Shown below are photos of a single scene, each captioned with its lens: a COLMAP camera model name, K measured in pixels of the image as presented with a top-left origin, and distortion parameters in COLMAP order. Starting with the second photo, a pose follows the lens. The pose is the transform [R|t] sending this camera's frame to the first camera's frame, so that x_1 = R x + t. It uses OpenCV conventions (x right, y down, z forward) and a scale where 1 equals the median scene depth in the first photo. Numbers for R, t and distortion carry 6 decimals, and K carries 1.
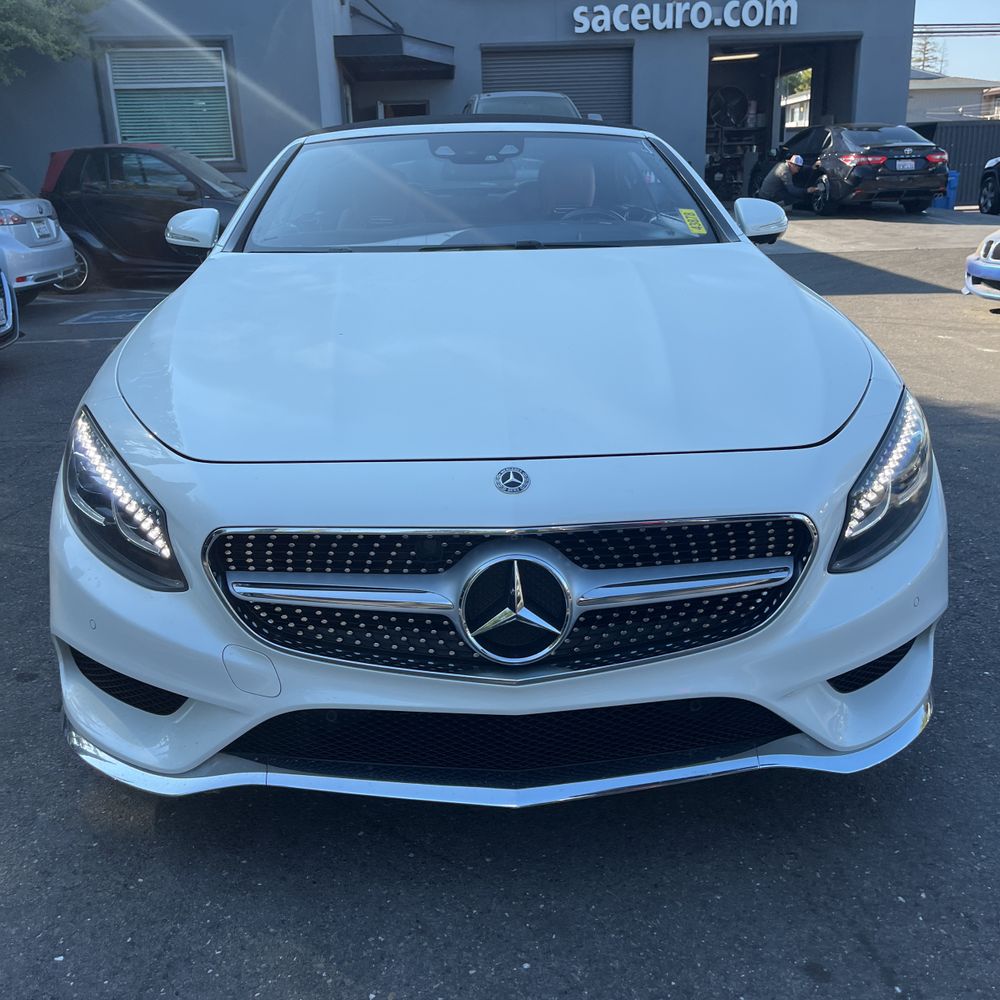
lens RADIAL K [[1017.8, 0, 500.1], [0, 1017.8, 483.4], [0, 0, 1]] dist [0.017951, 0.025360]
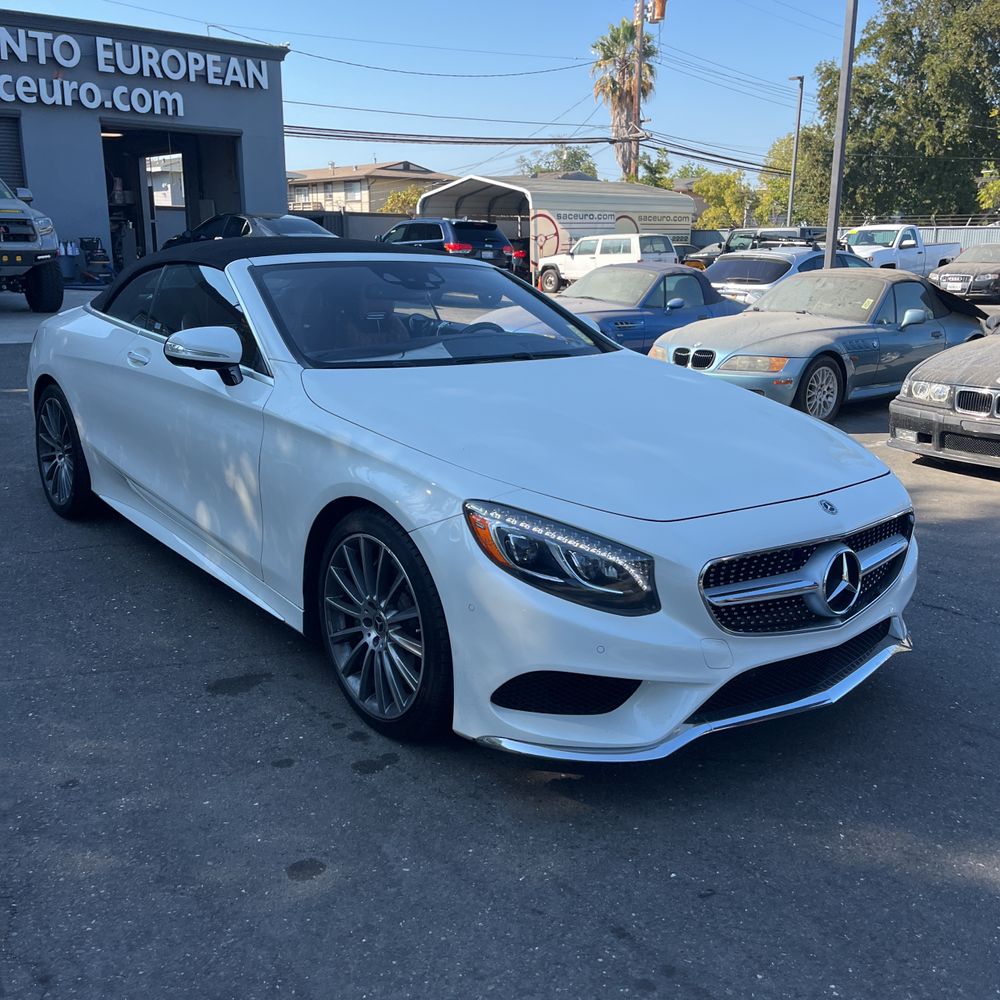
lens RADIAL K [[1005.3, 0, 488.2], [0, 1005.3, 490.6], [0, 0, 1]] dist [0.045919, -0.043703]
pose [[0.801611, -0.106618, 0.588262, -0.189513], [0.138413, 0.990333, -0.009123, -0.012533], [-0.581603, 0.088736, 0.808619, -0.005908]]
